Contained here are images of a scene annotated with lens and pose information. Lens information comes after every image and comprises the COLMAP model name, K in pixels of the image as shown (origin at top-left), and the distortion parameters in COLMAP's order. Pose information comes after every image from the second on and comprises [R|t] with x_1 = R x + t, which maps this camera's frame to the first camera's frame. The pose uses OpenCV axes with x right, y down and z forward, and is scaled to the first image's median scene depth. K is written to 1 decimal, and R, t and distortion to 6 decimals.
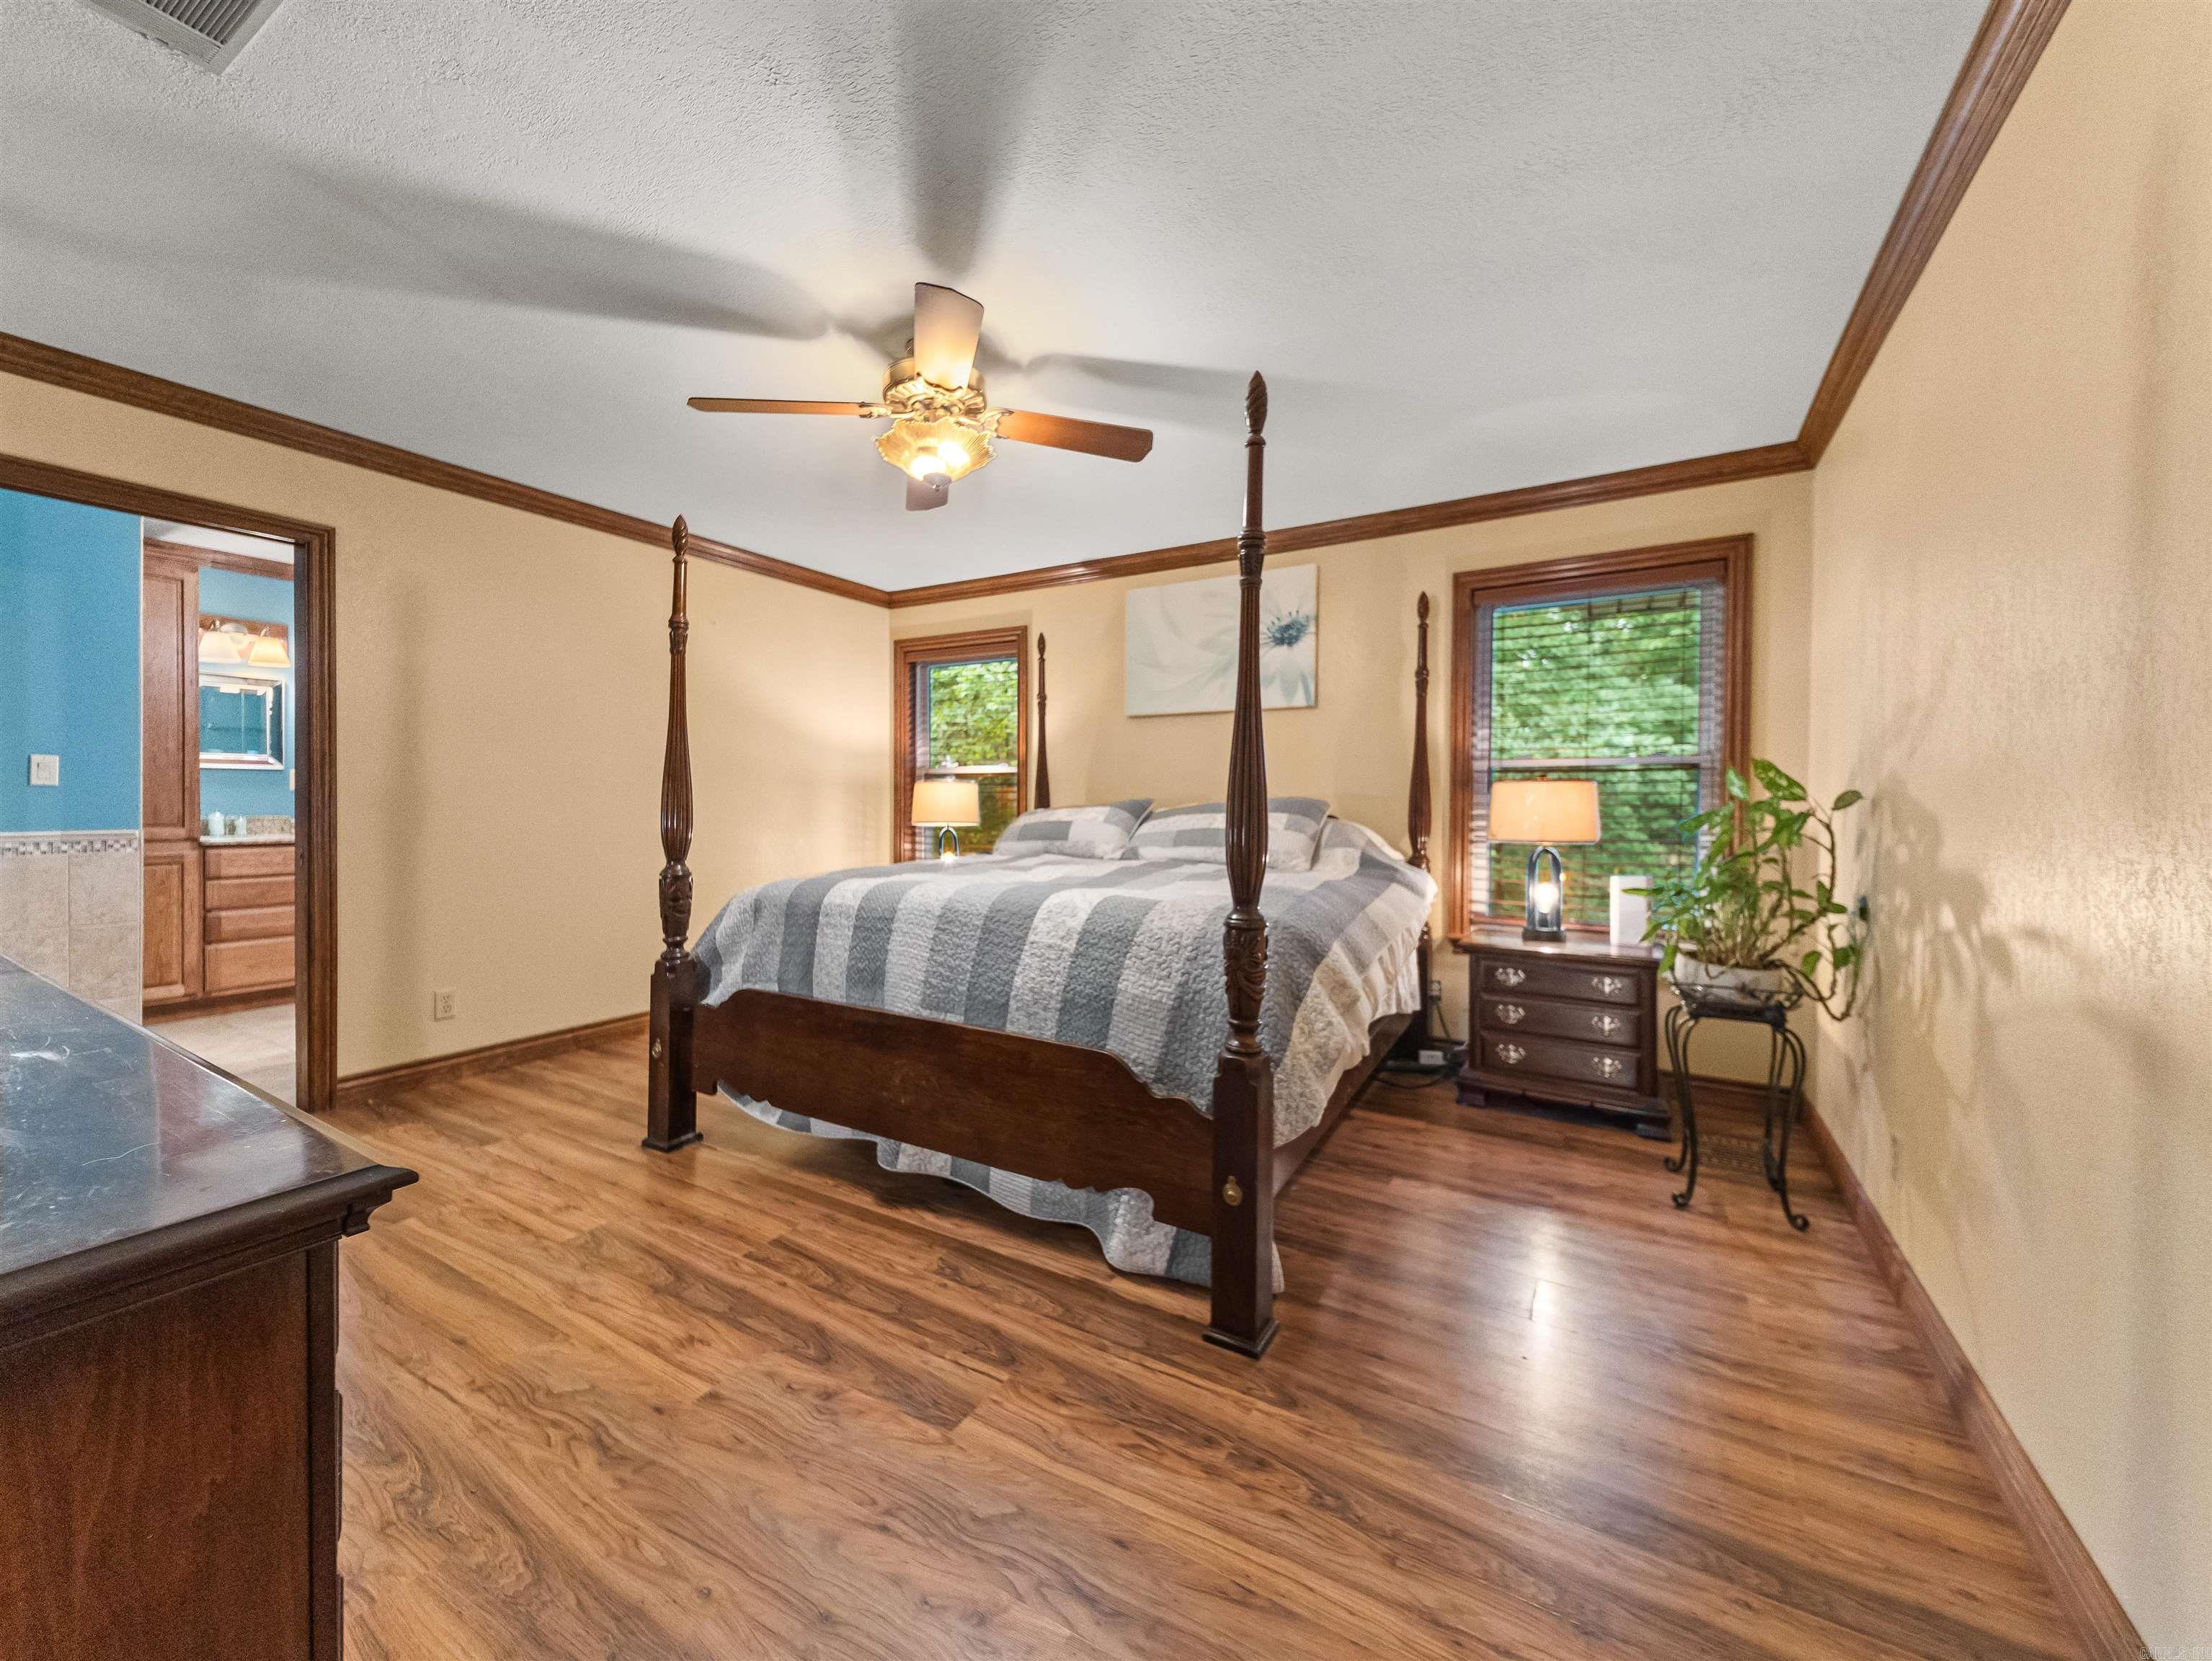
lens RADIAL K [[863.5, 0, 1138.4], [0, 863.5, 803.0], [0, 0, 1]] dist [0.033559, -0.013891]
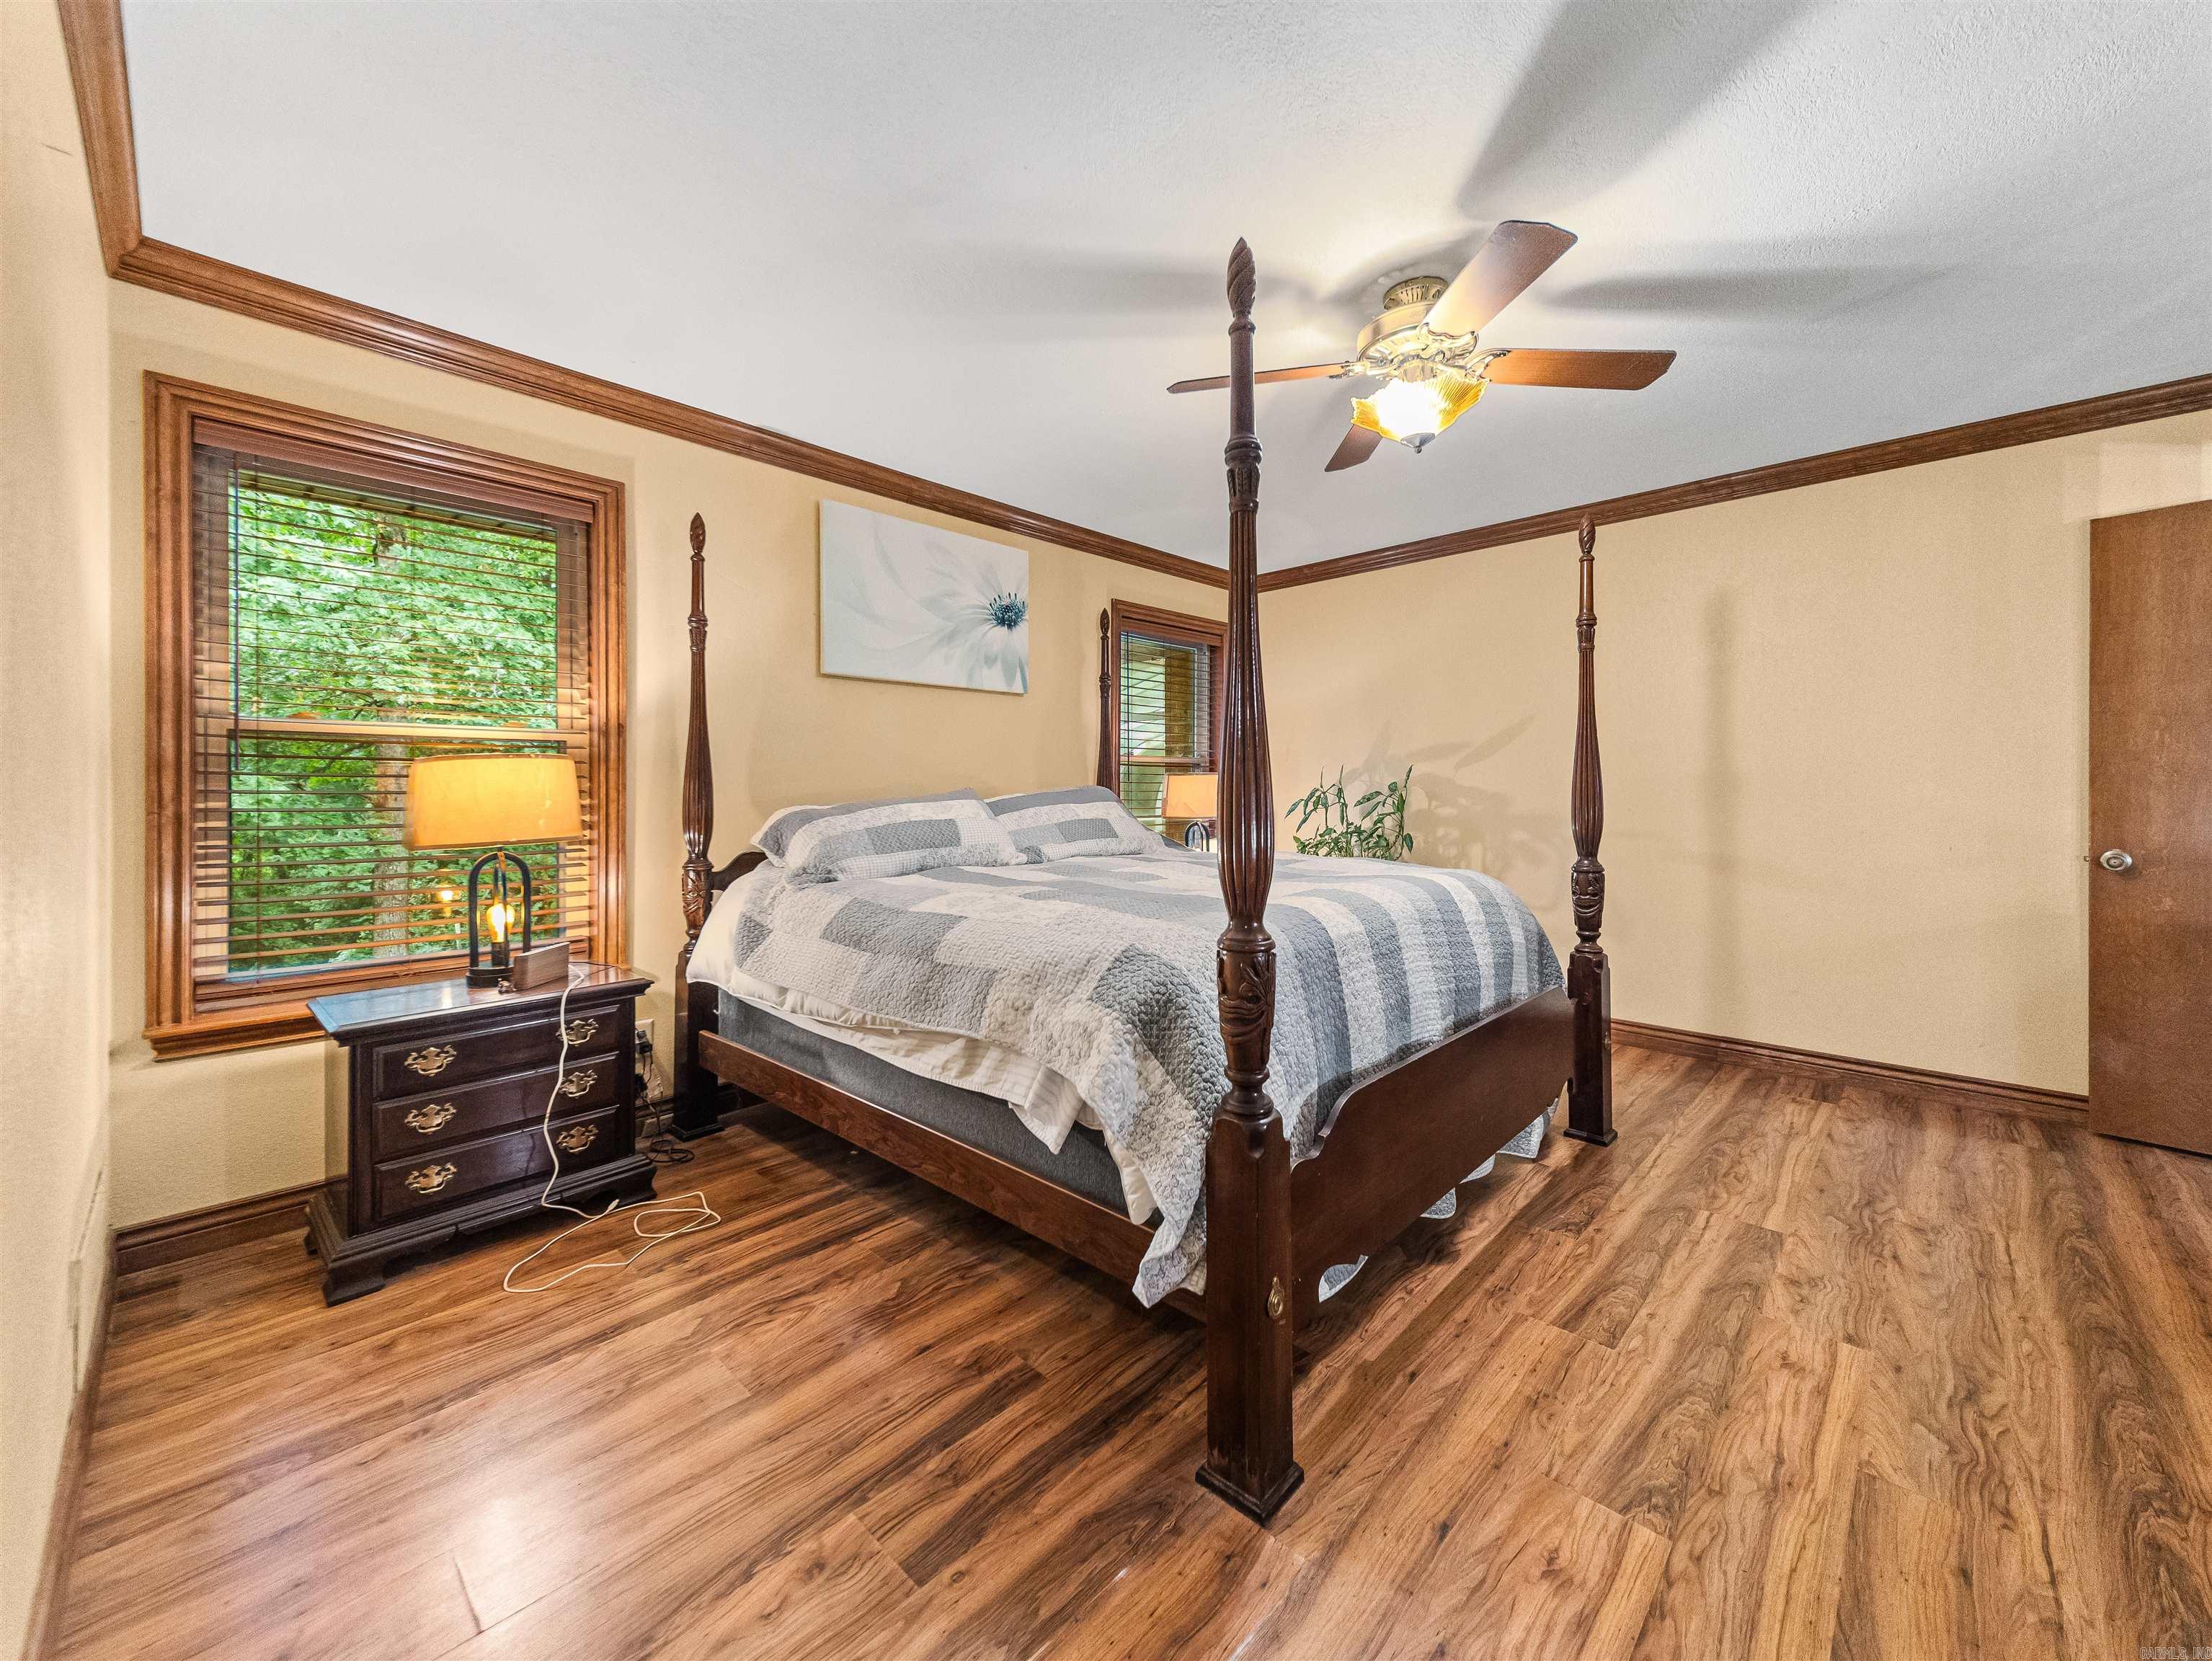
lens RADIAL K [[852.1, 0, 1110.0], [0, 852.1, 822.2], [0, 0, 1]] dist [0.032738, -0.012116]
pose [[0.248762, -0.038640, 0.967794, -1.313608], [0.012272, 0.999249, 0.036741, -0.006836], [-0.968487, 0.002737, 0.249050, 1.232760]]
